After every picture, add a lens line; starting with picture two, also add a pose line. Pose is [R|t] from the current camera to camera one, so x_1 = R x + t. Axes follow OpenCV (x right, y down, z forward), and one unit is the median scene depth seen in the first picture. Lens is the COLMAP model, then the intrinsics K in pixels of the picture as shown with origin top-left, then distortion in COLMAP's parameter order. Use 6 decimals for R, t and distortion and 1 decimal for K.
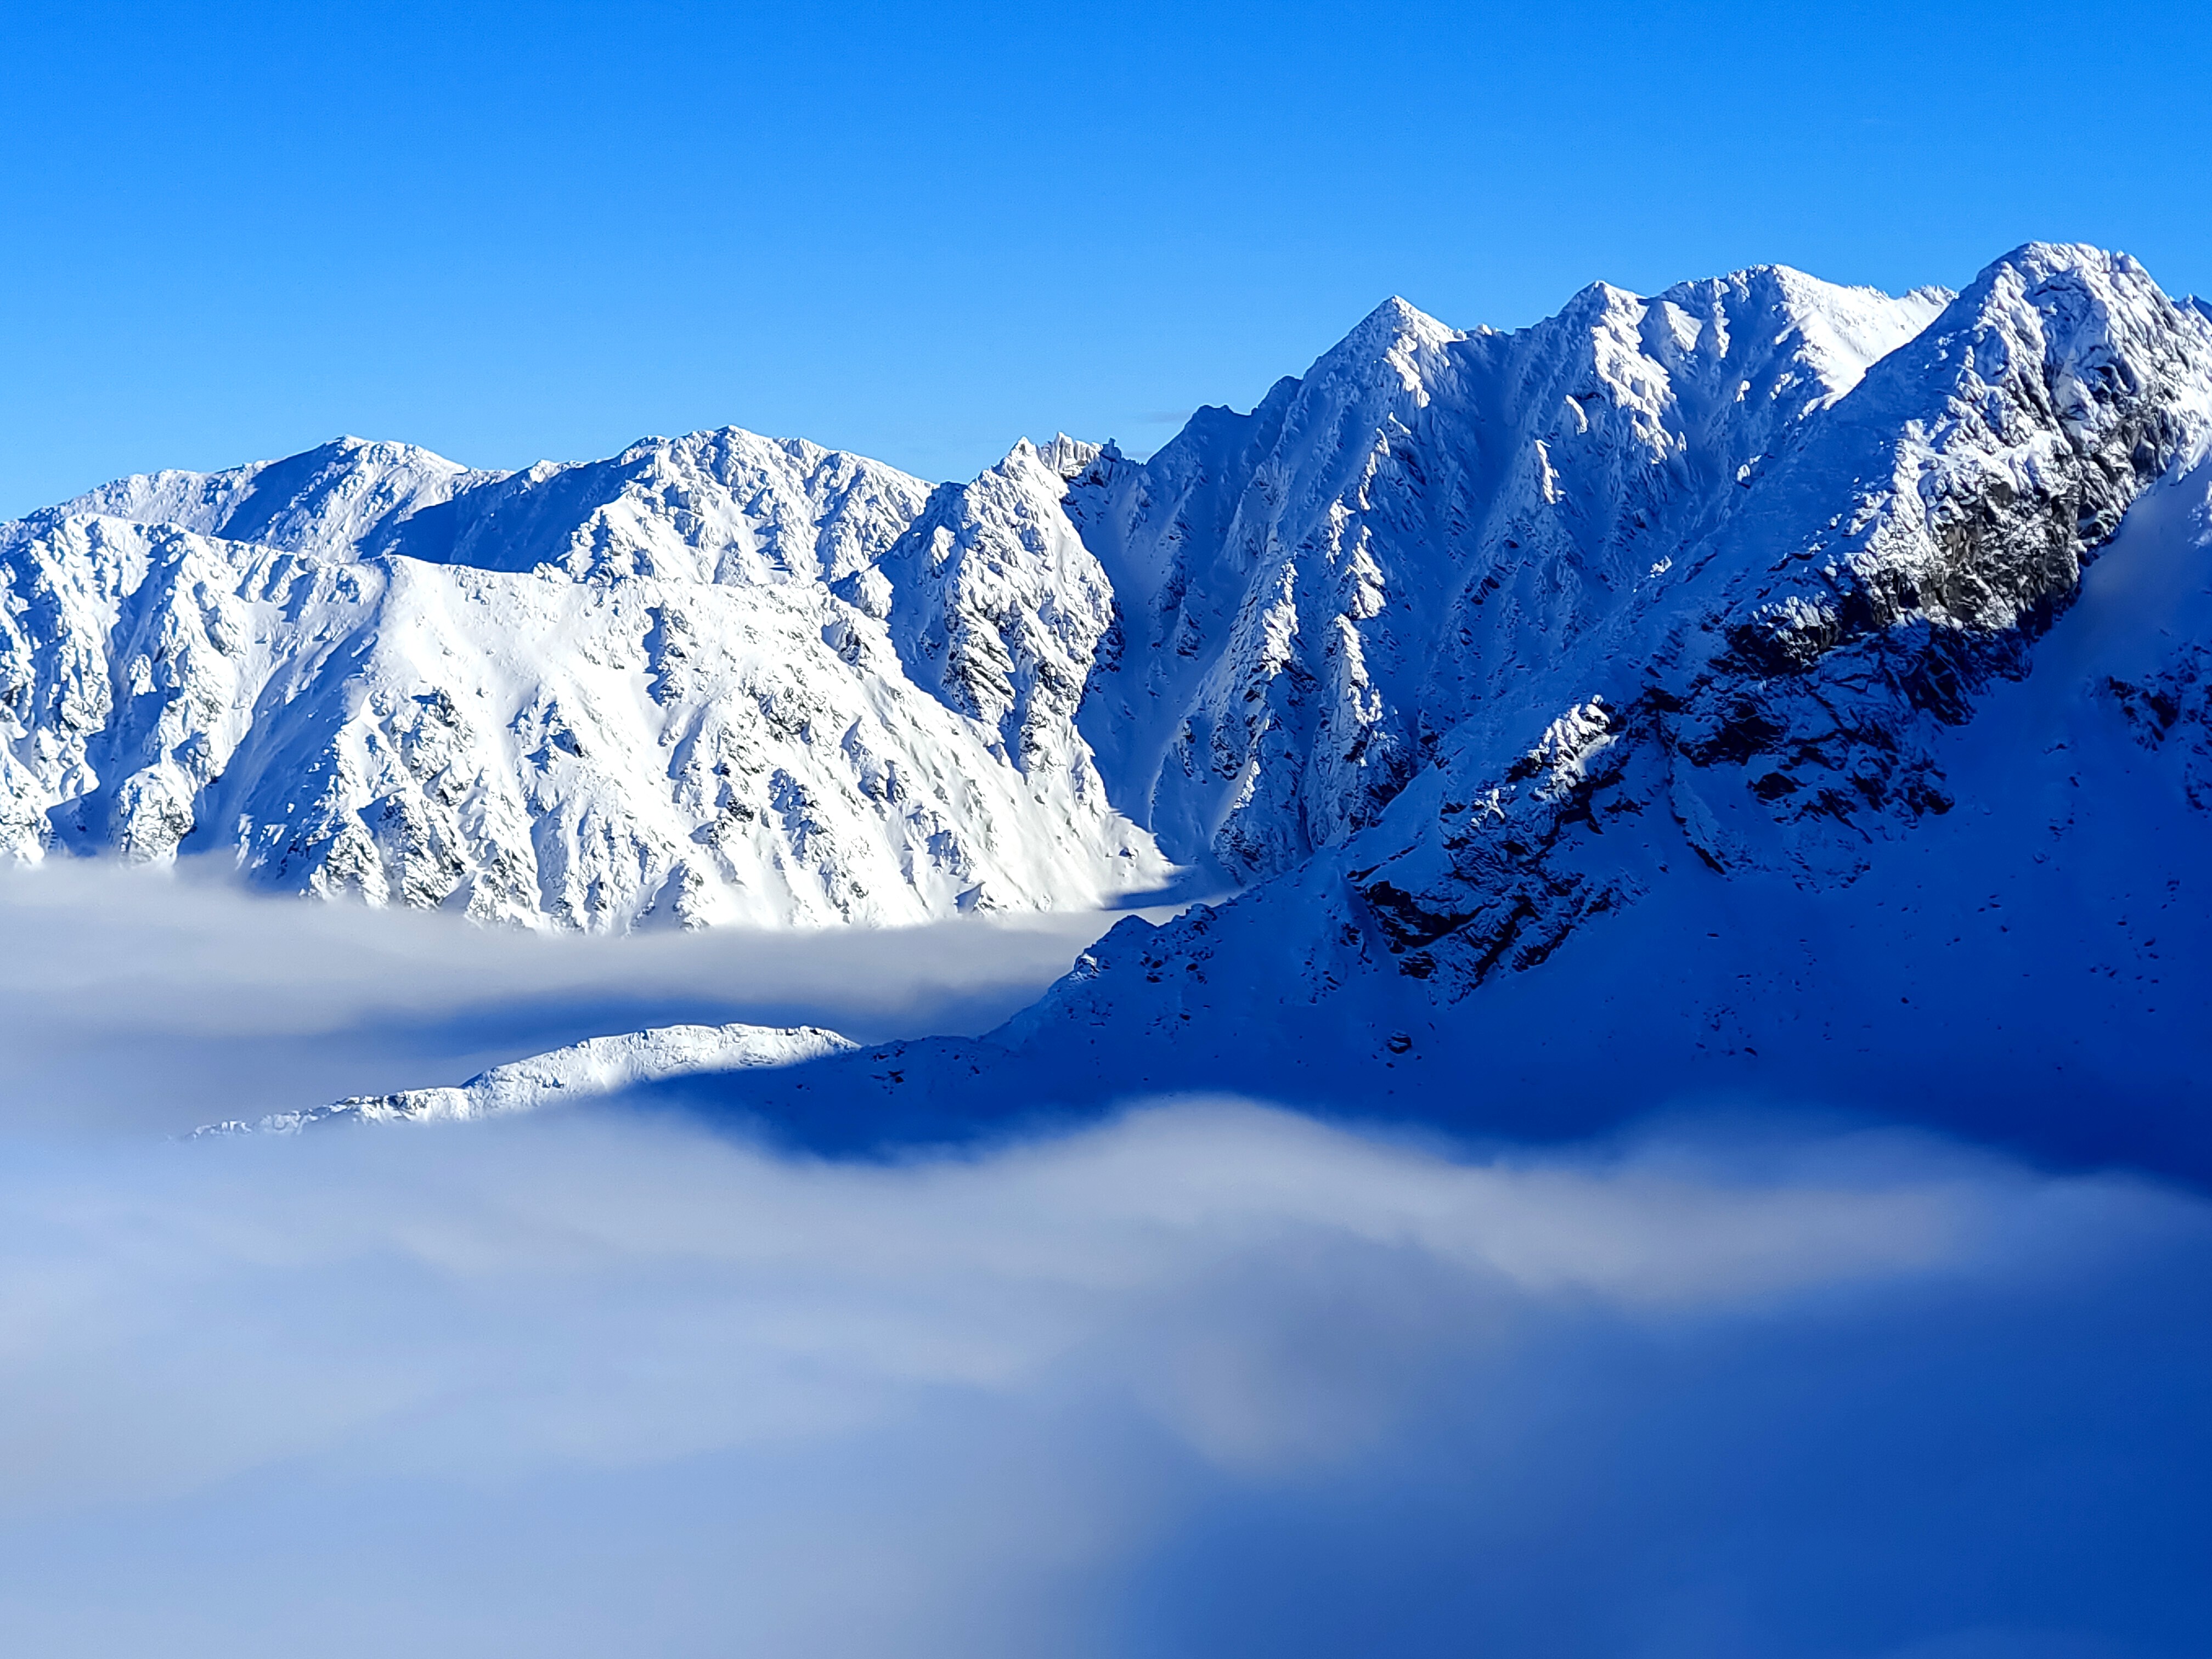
lens RADIAL K [[4723.5, 0, 910.1], [0, 4723.5, 826.4], [0, 0, 1]] dist [0.075532, -0.530492]
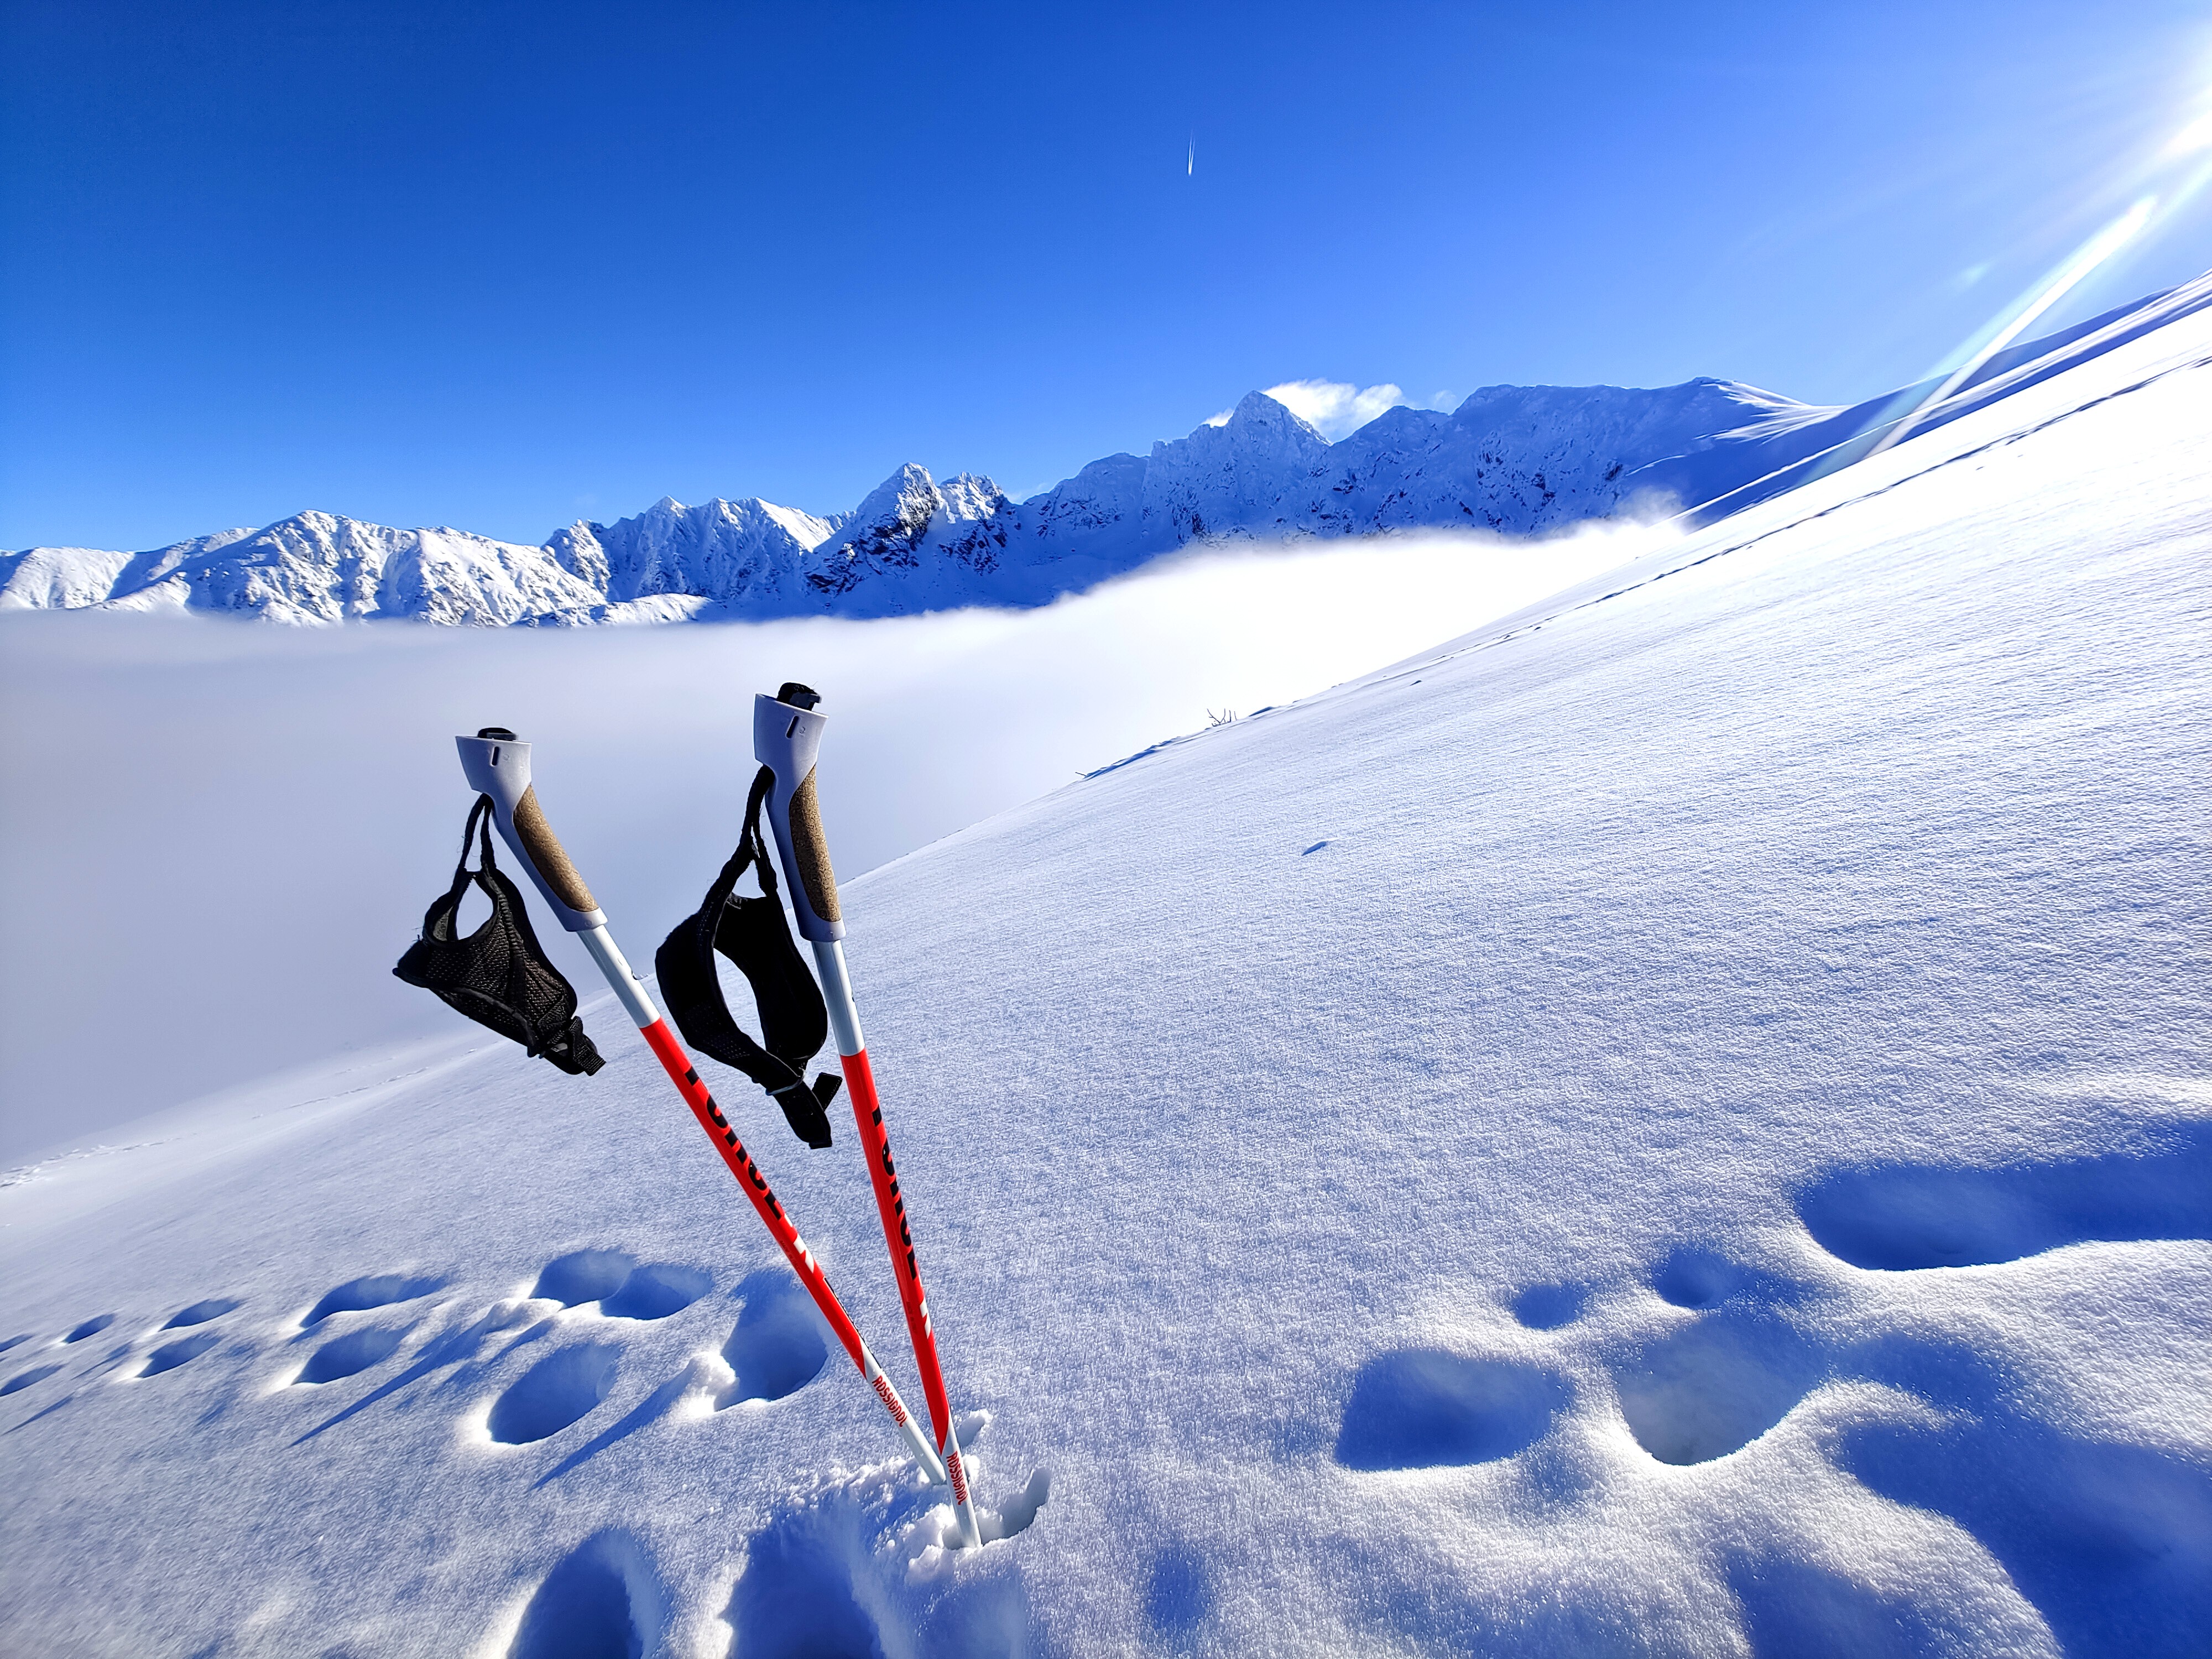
lens RADIAL K [[920.4, 0, 1102.5], [0, 920.4, 810.6], [0, 0, 1]] dist [-0.000428, -0.006272]
pose [[0.763390, -0.100533, 0.638066, -0.194516], [0.016043, 0.990460, 0.136862, 0.082306], [-0.645738, -0.094243, 0.757721, 0.041952]]
